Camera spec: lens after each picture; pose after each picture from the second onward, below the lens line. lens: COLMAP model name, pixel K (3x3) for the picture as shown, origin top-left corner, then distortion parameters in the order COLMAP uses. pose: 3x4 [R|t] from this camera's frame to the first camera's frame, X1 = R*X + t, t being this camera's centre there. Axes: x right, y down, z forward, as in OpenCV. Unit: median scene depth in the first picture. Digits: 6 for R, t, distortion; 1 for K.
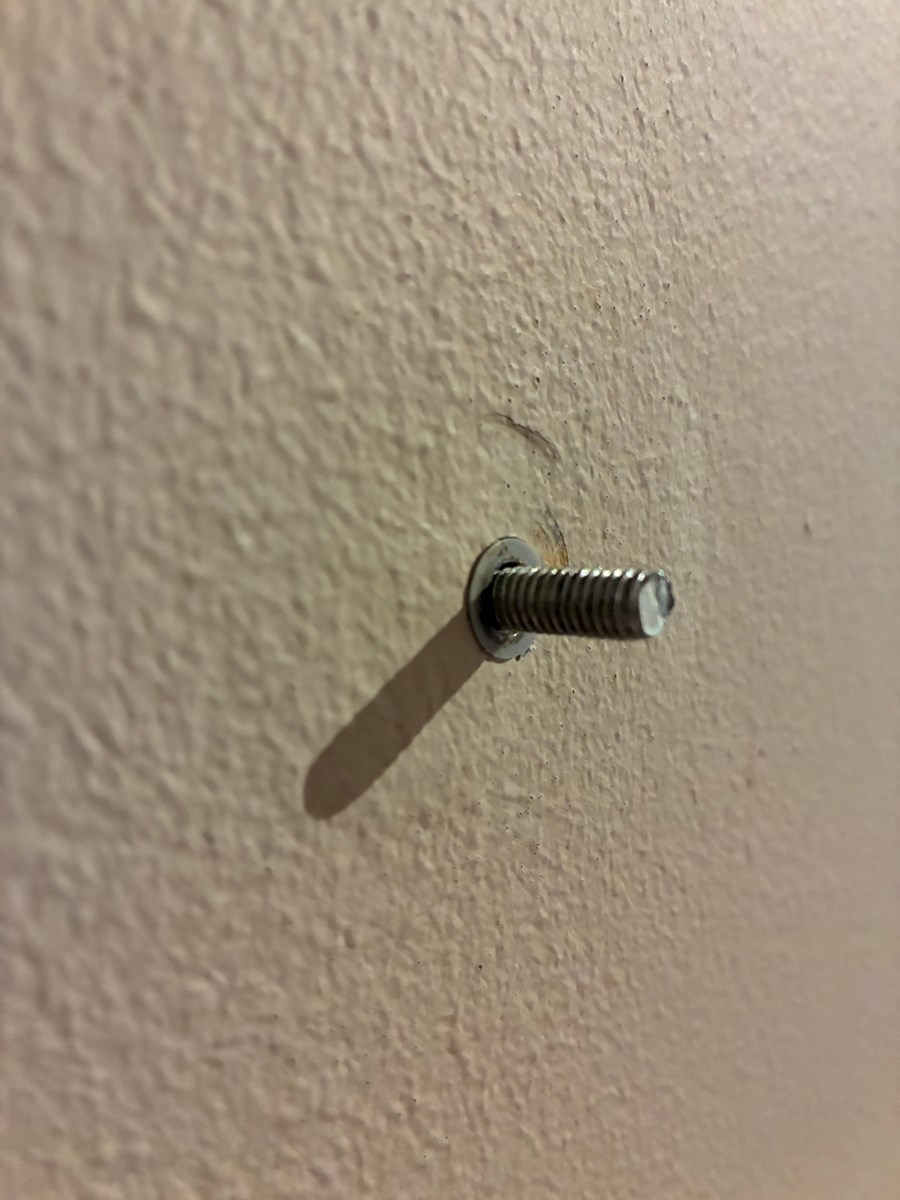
lens RADIAL K [[989.3, 0, 450.0], [0, 989.3, 600.0], [0, 0, 1]] dist [-0.031905, 0.001122]
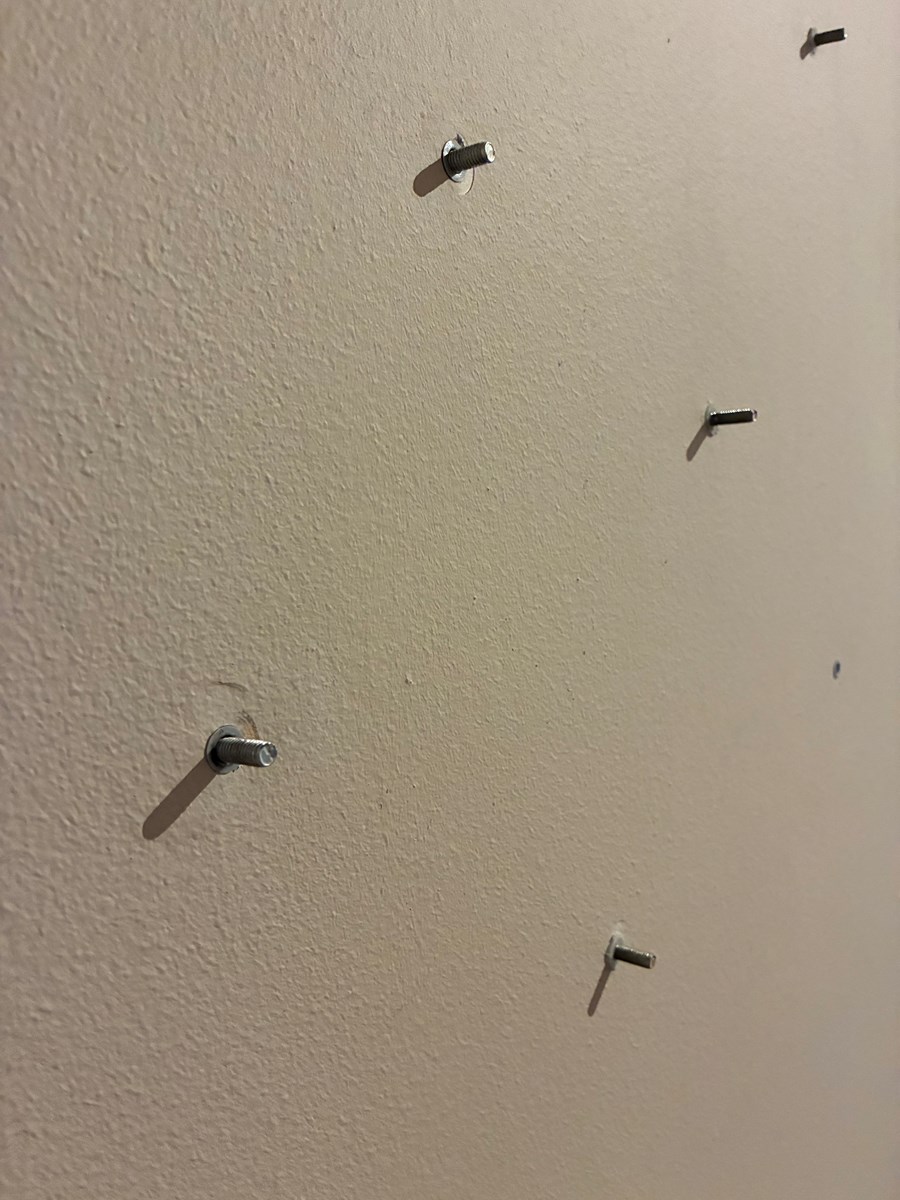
lens RADIAL K [[989.3, 0, 450.0], [0, 989.3, 600.0], [0, 0, 1]] dist [-0.031905, 0.001122]
pose [[0.998086, -0.049573, 0.036970, 0.634017], [0.048989, 0.998663, 0.016524, -0.452269], [-0.037740, -0.014682, 0.999180, -1.776657]]
